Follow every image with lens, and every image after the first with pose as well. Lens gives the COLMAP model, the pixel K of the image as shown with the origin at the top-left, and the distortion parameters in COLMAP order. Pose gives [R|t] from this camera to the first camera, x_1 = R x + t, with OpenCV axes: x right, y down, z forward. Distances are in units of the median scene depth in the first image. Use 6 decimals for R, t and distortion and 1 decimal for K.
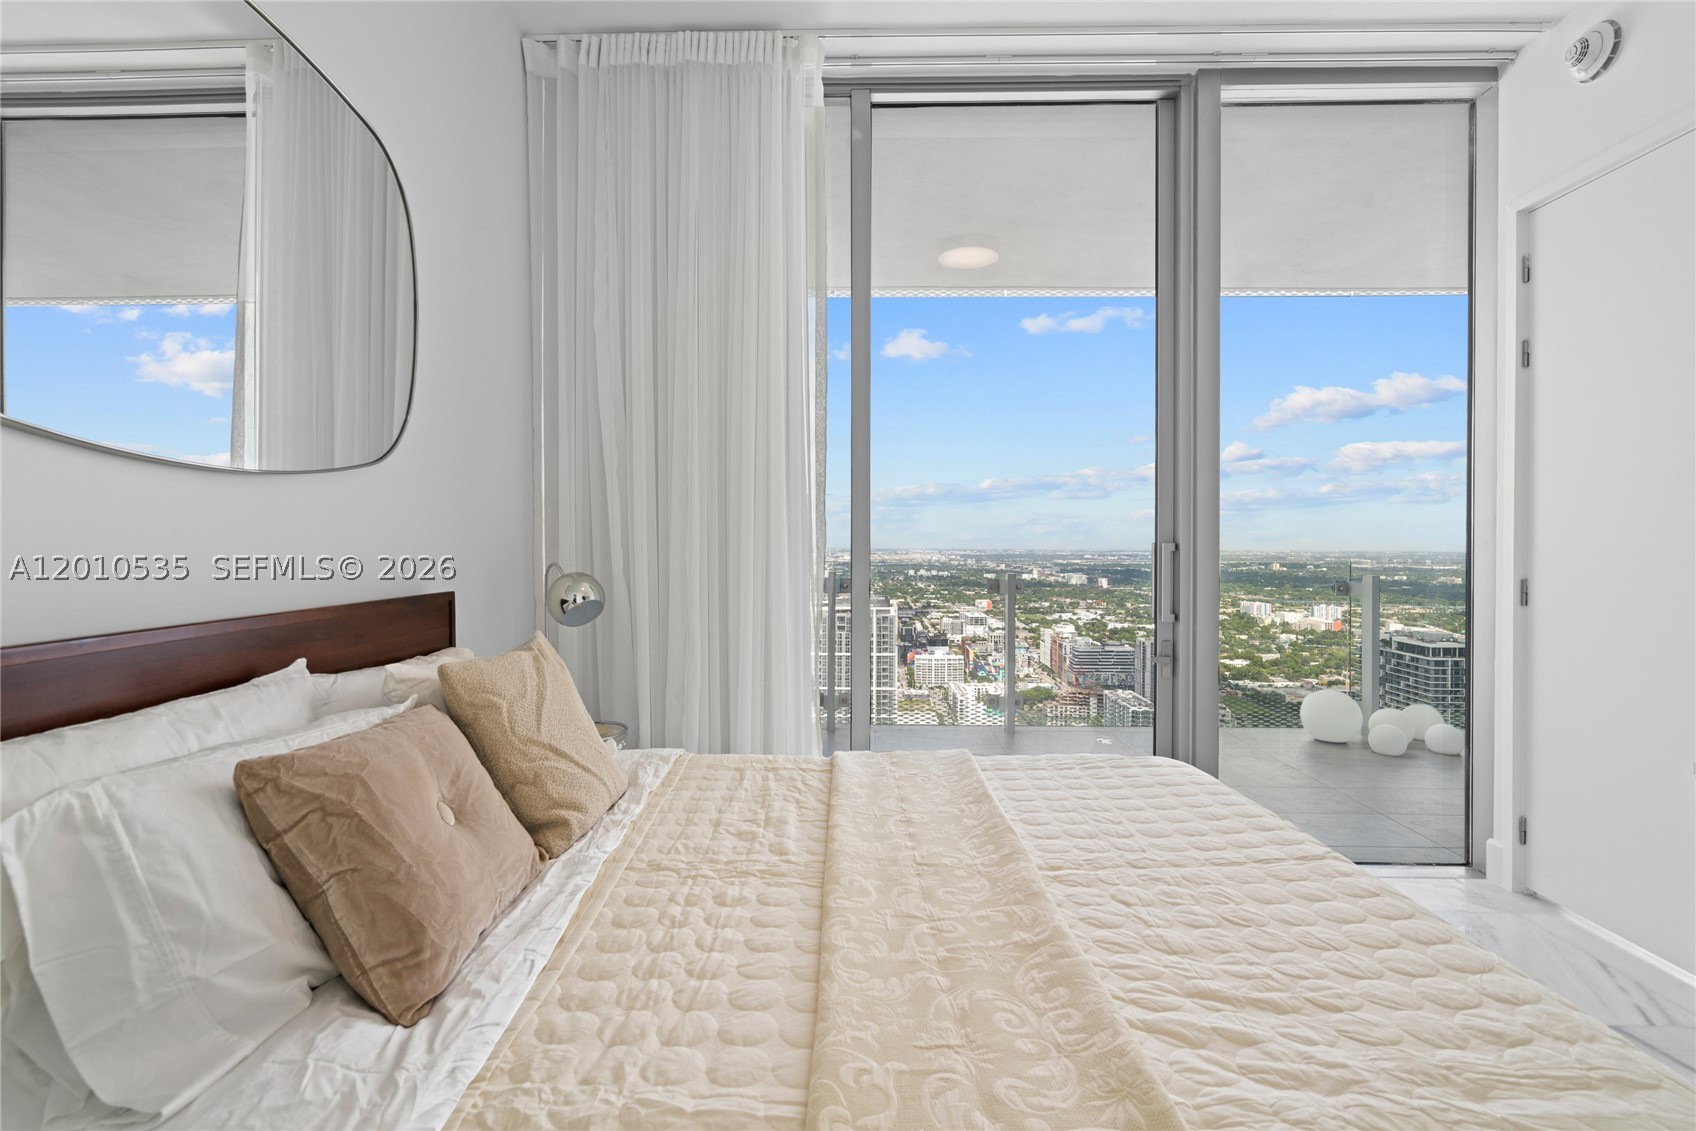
lens RADIAL K [[774.3, 0, 846.5], [0, 774.3, 538.9], [0, 0, 1]] dist [-0.004084, 0.002994]
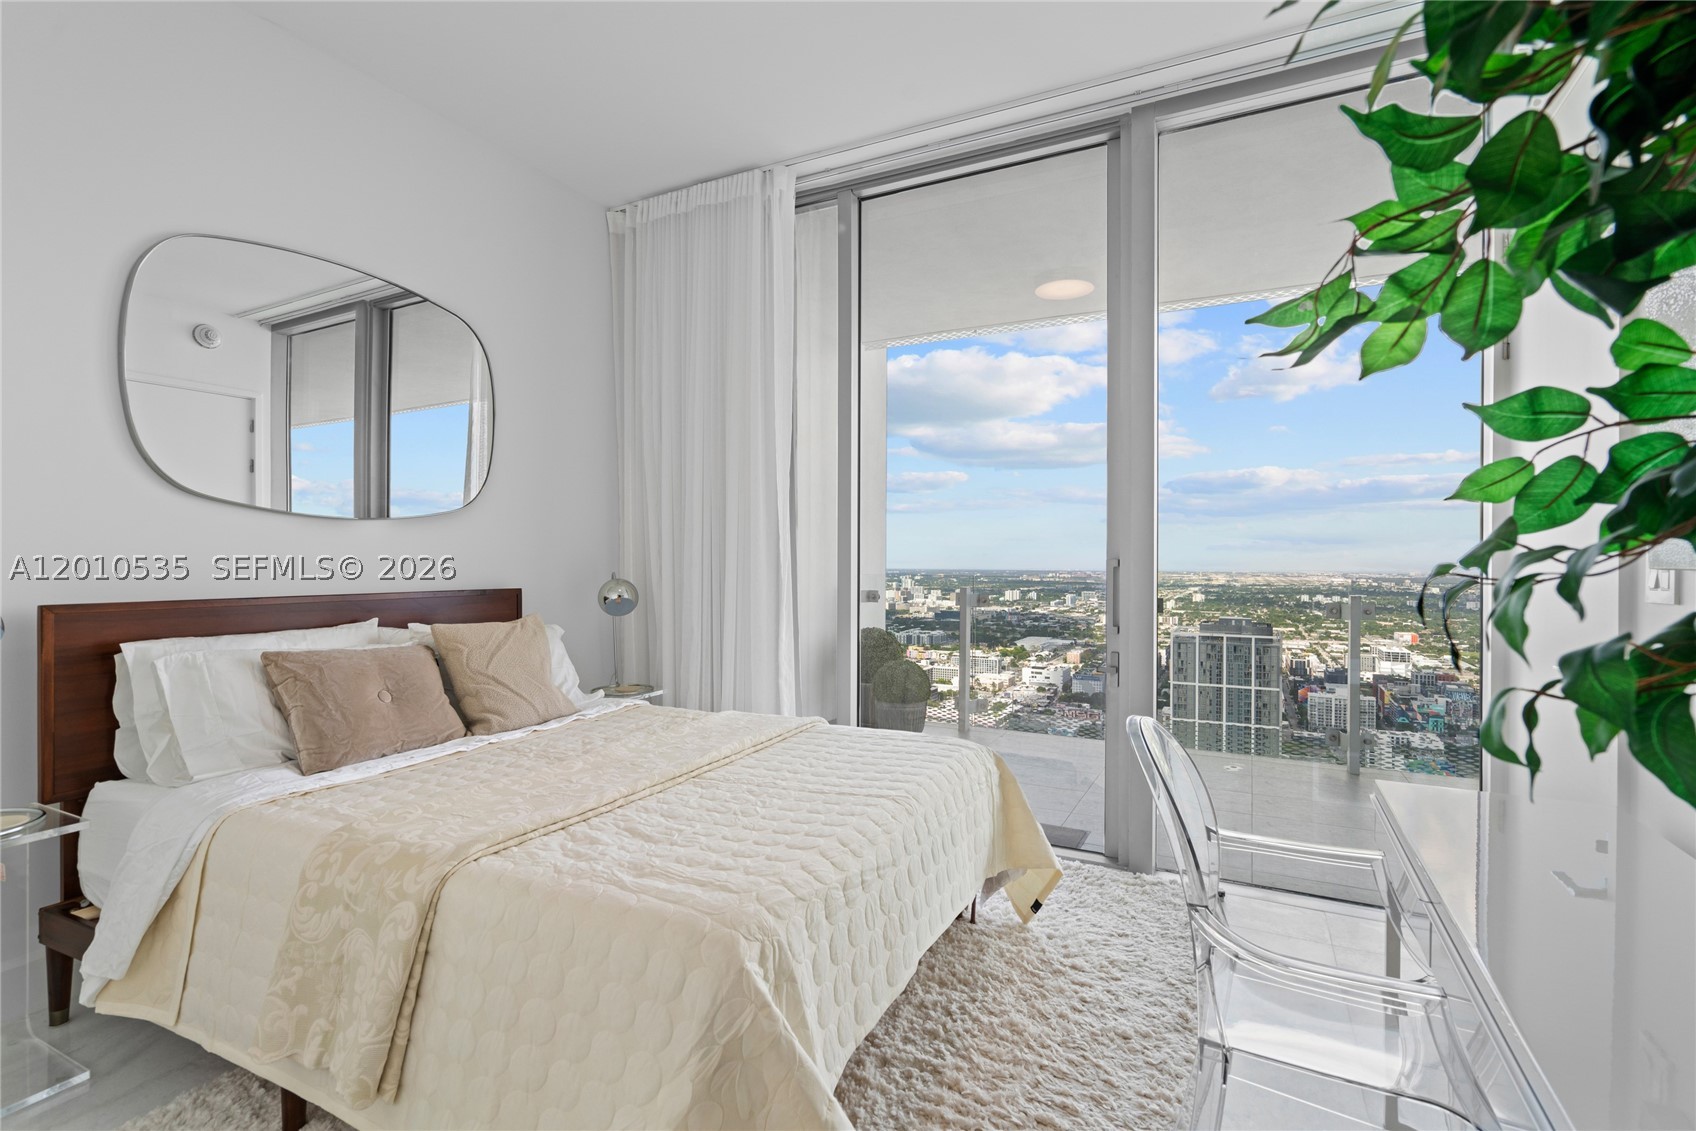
lens RADIAL K [[774.3, 0, 873.5], [0, 774.3, 563.0], [0, 0, 1]] dist [-0.004084, 0.002994]
pose [[0.905317, 0.001874, -0.424732, 0.819114], [-0.000144, 0.999992, 0.004105, 0.008132], [0.424736, -0.003655, 0.905310, -0.133680]]
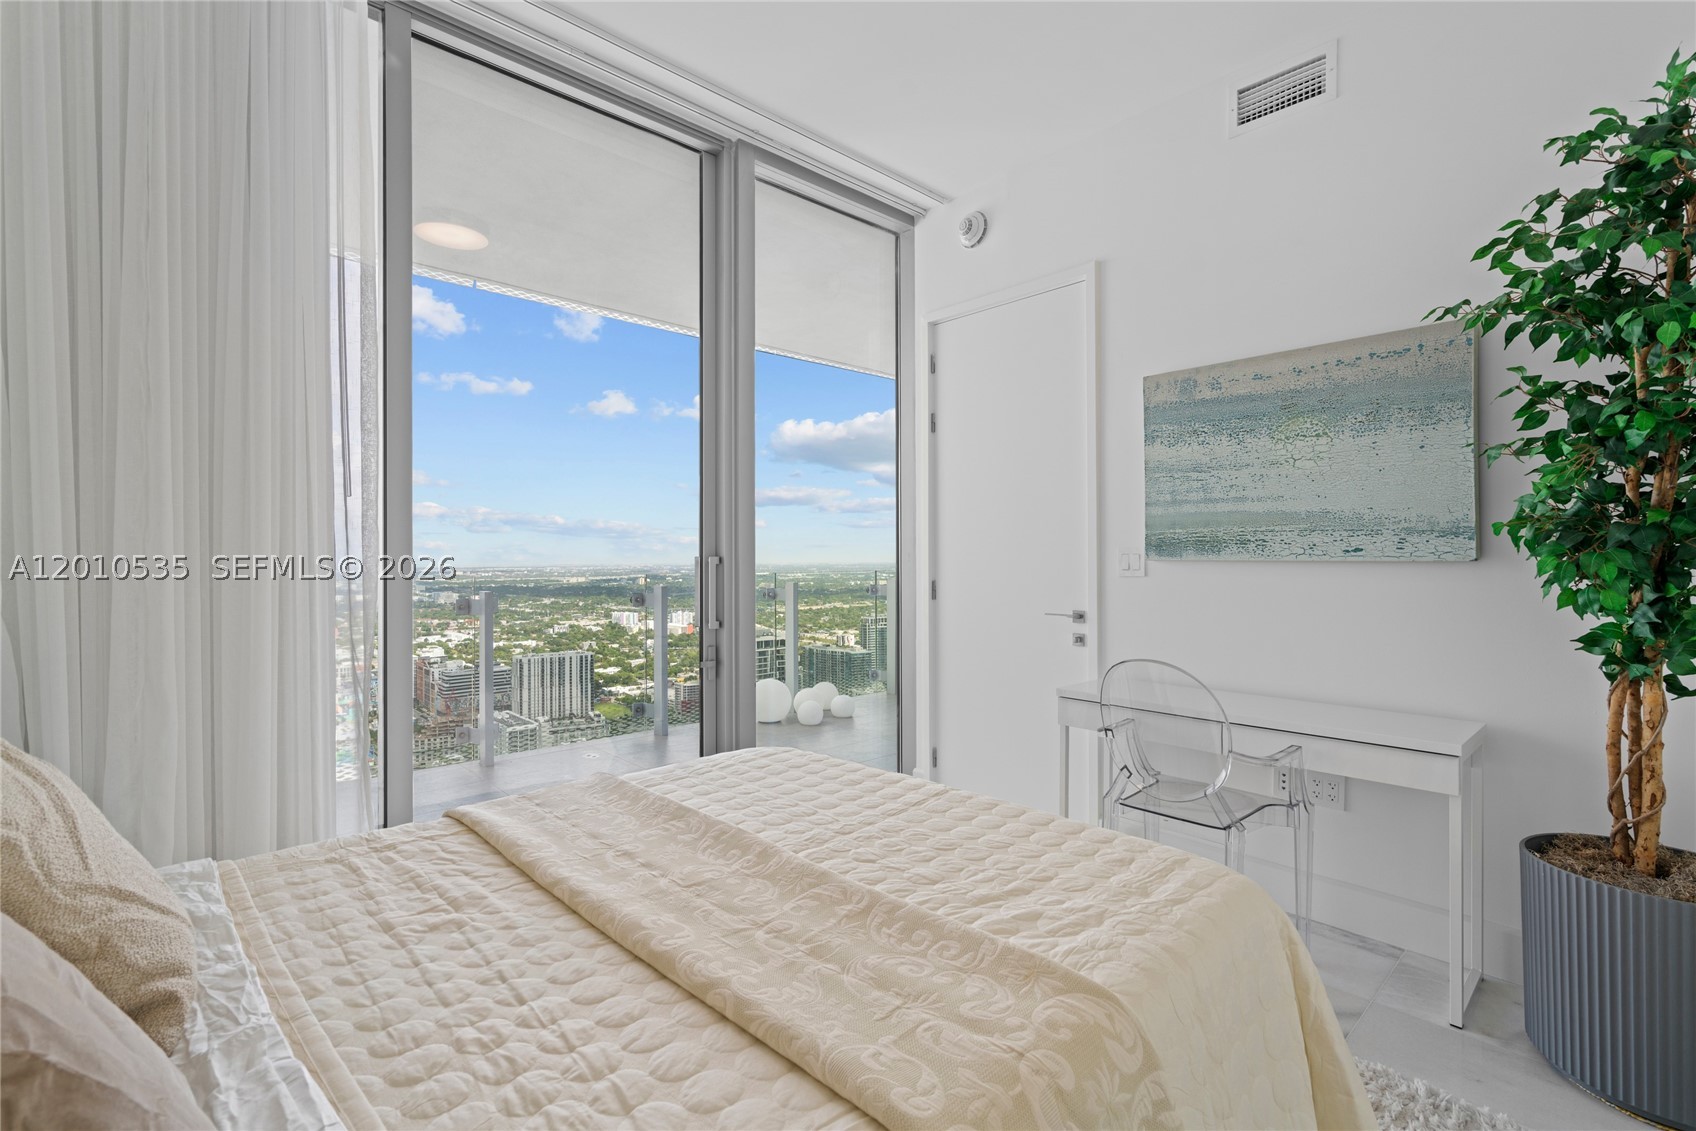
lens RADIAL K [[774.3, 0, 855.9], [0, 774.3, 549.2], [0, 0, 1]] dist [-0.004084, 0.002994]
pose [[0.711660, 0.002227, 0.702520, -0.306252], [0.002402, 0.999981, -0.005604, 0.001461], [-0.702520, 0.005676, 0.711642, 0.109320]]
